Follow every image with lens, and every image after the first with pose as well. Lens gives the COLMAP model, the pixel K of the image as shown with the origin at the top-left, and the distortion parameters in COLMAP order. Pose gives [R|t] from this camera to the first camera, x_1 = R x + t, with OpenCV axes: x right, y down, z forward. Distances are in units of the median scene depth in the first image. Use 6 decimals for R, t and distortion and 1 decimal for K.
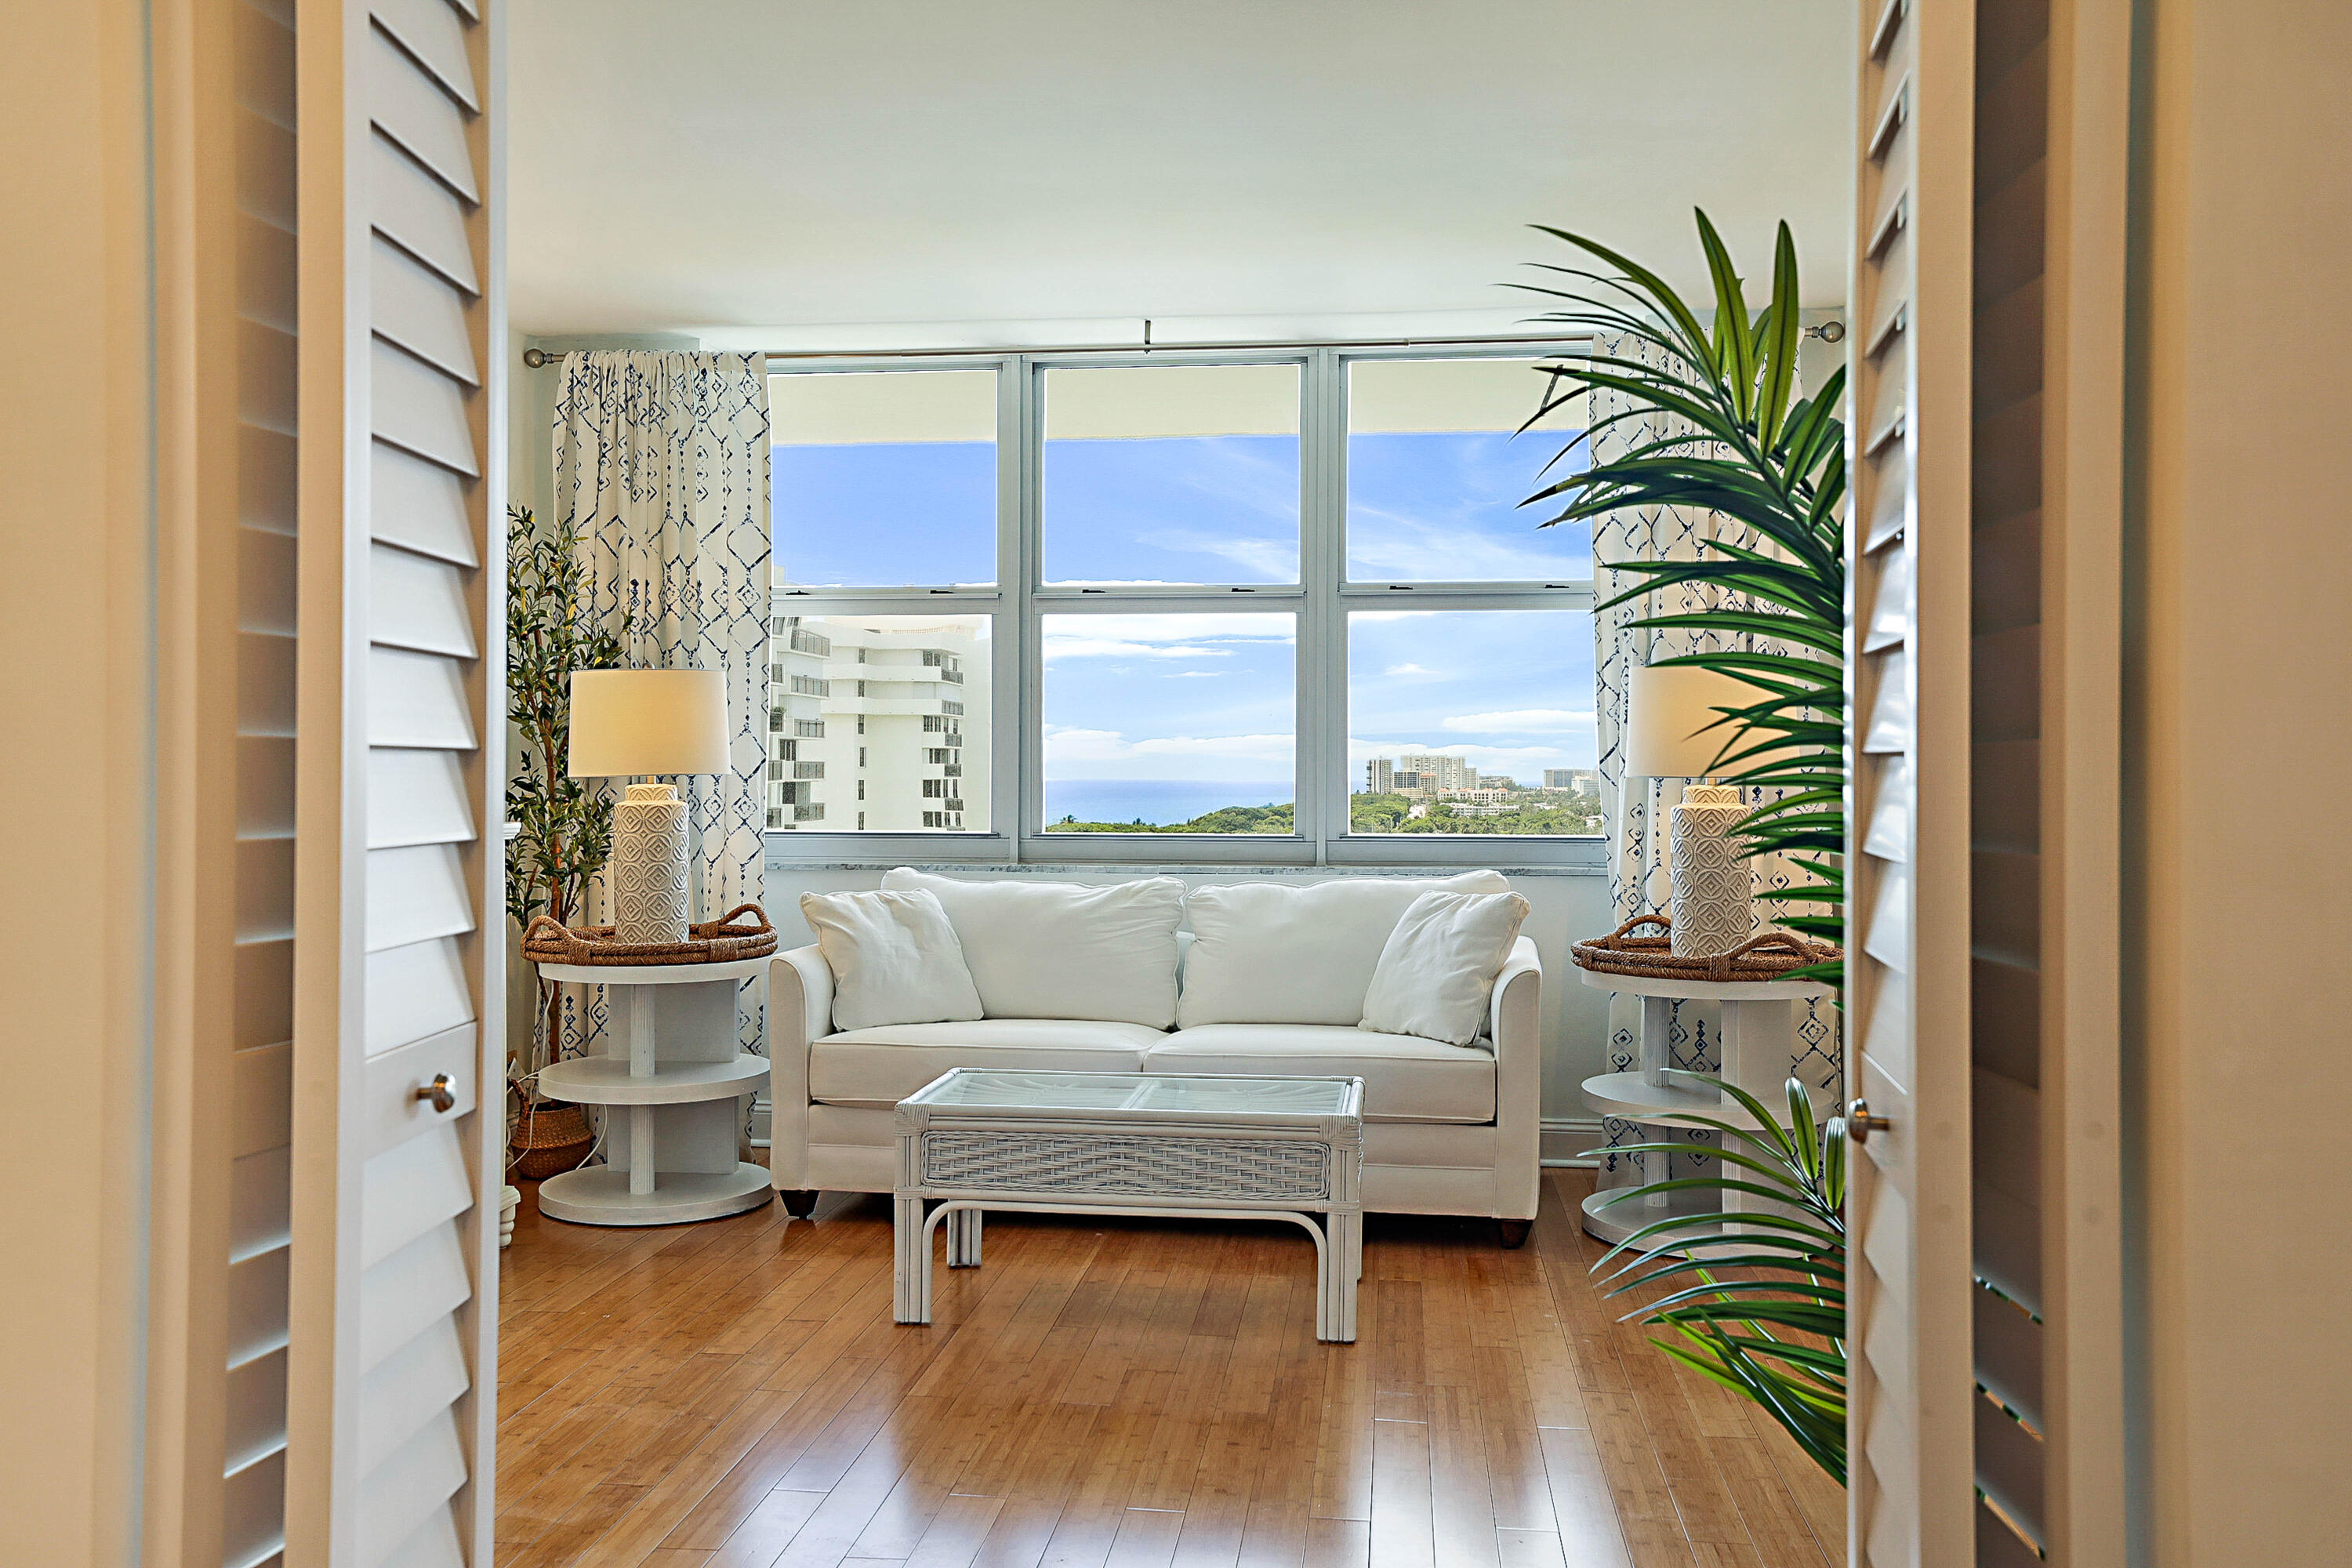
lens RADIAL K [[1949.5, 0, 1154.2], [0, 1949.5, 769.4], [0, 0, 1]] dist [-0.006315, 0.000617]
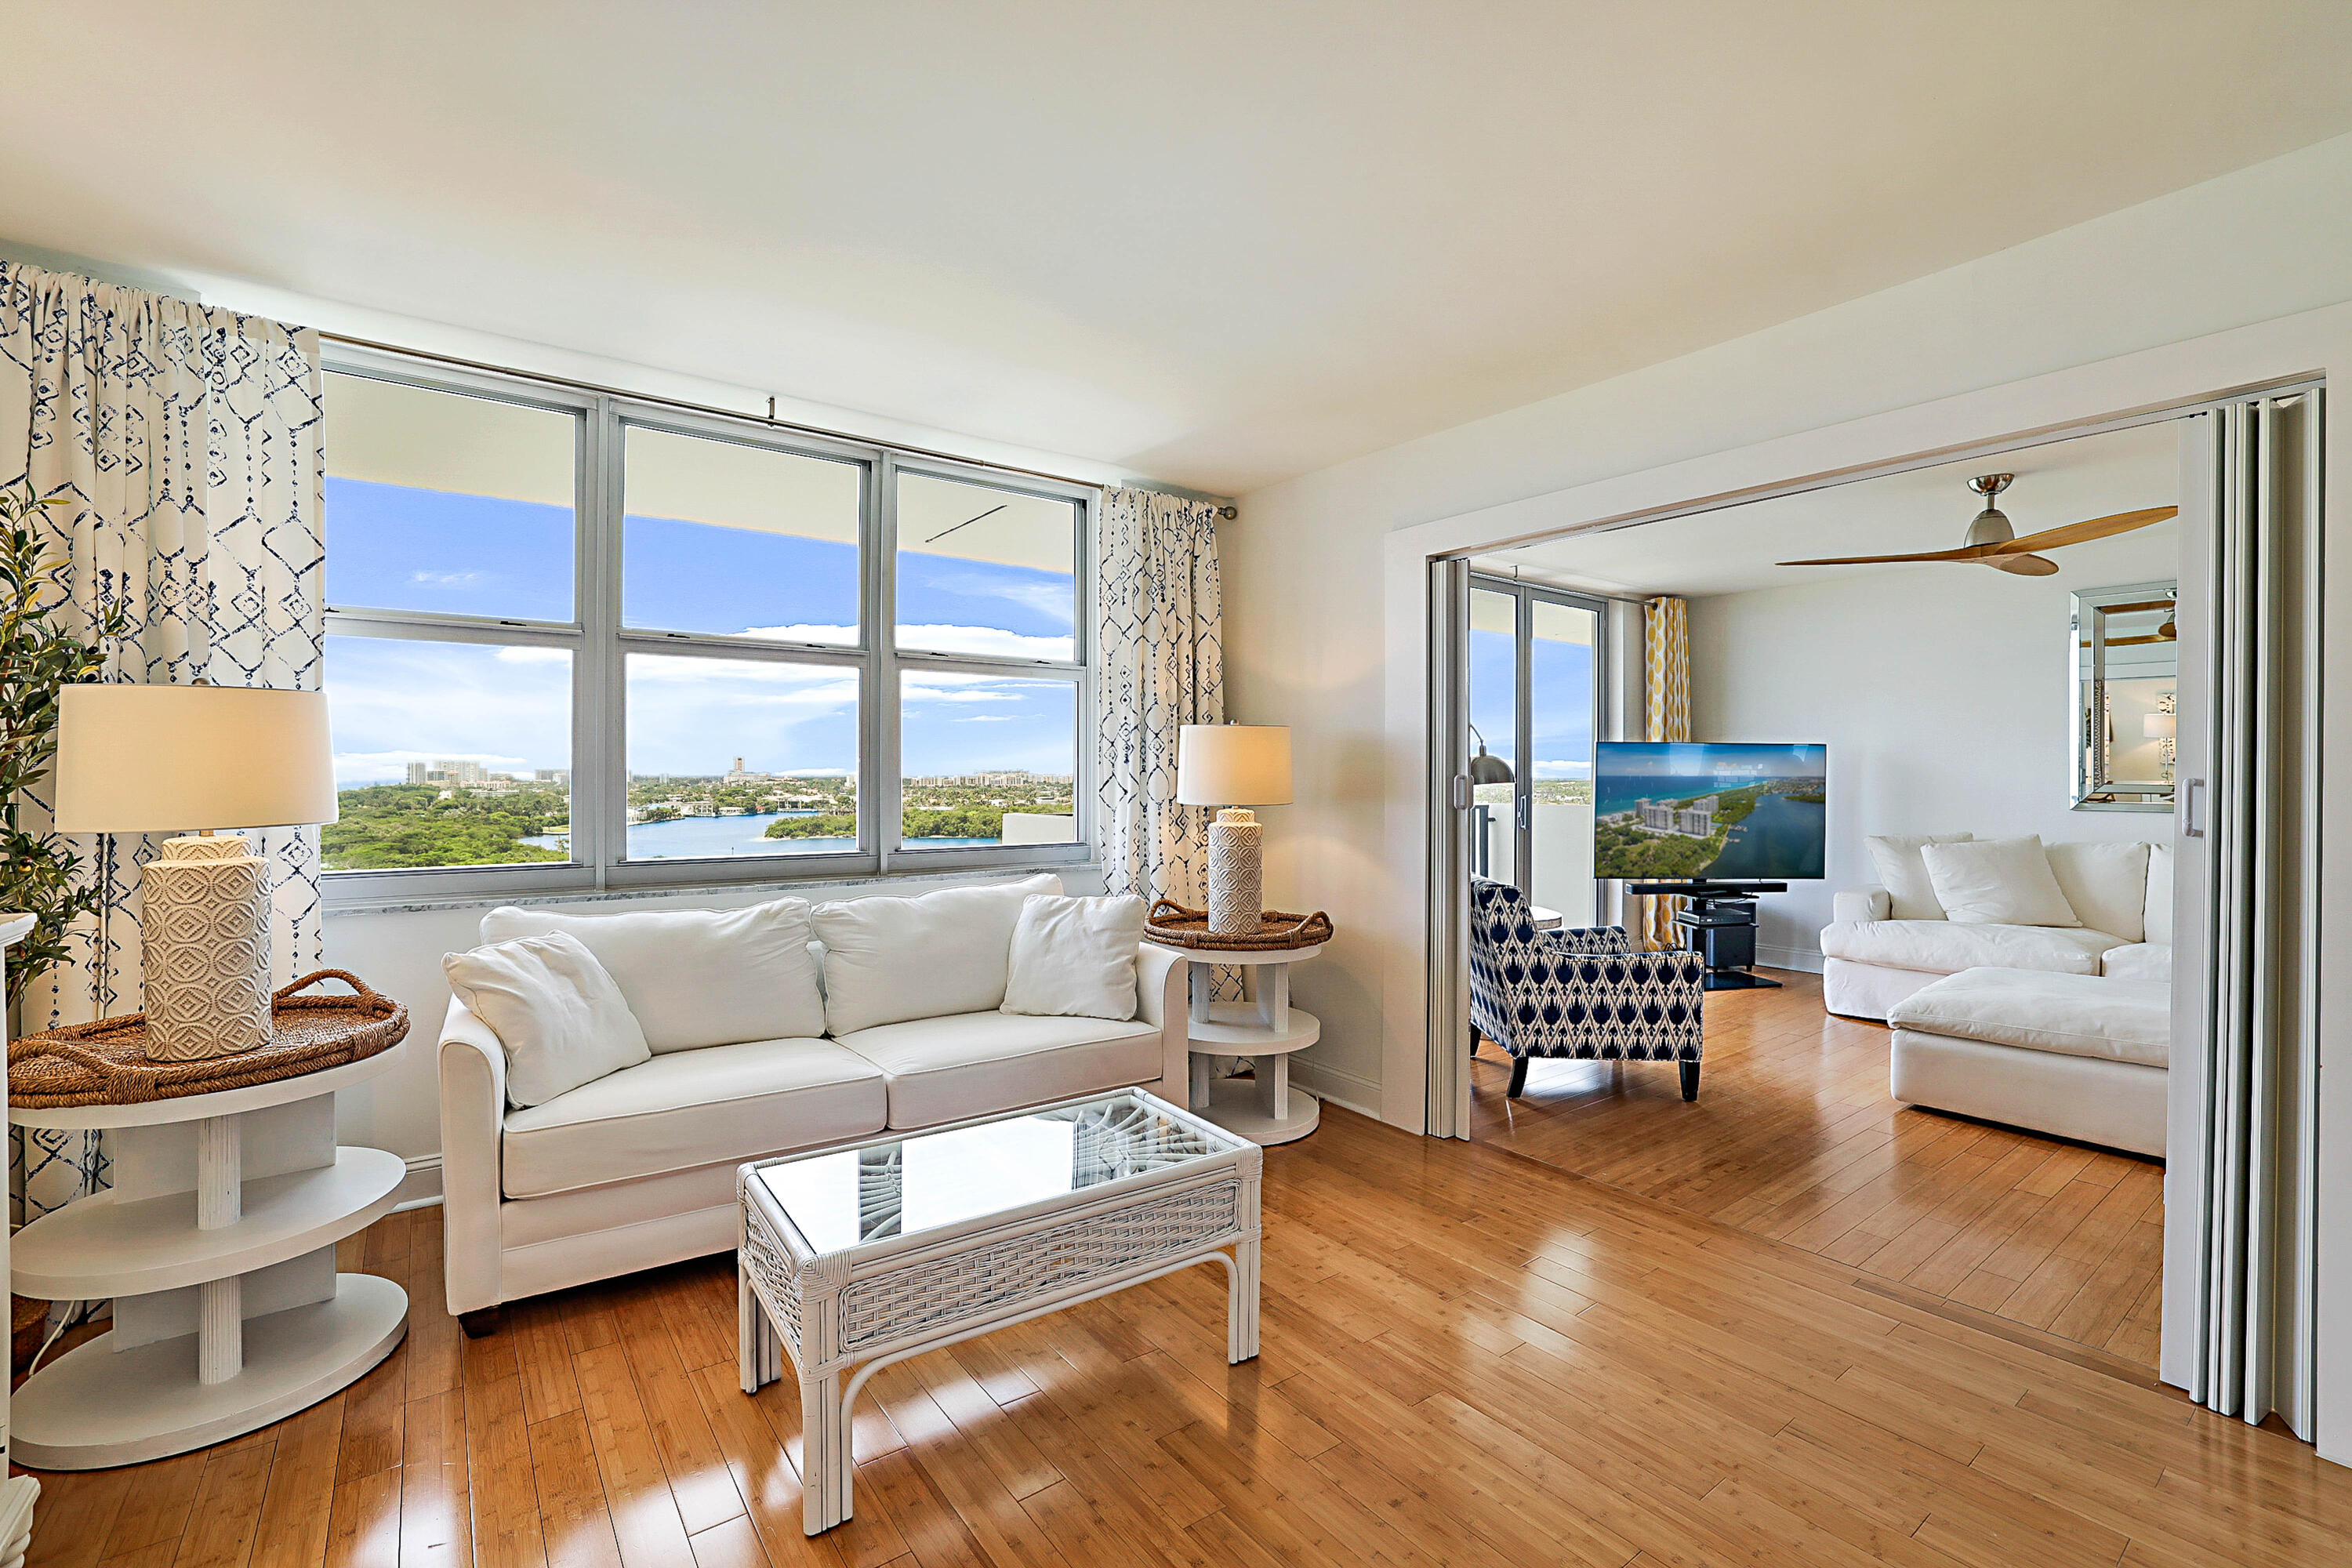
lens RADIAL K [[1031.2, 0, 1178.1], [0, 1031.2, 771.3], [0, 0, 1]] dist [-0.034193, 0.010716]
pose [[0.724695, 0.001303, 0.689069, -0.237184], [-0.002615, 0.999996, 0.000859, -0.018070], [-0.689065, -0.002424, 0.724695, 0.416517]]
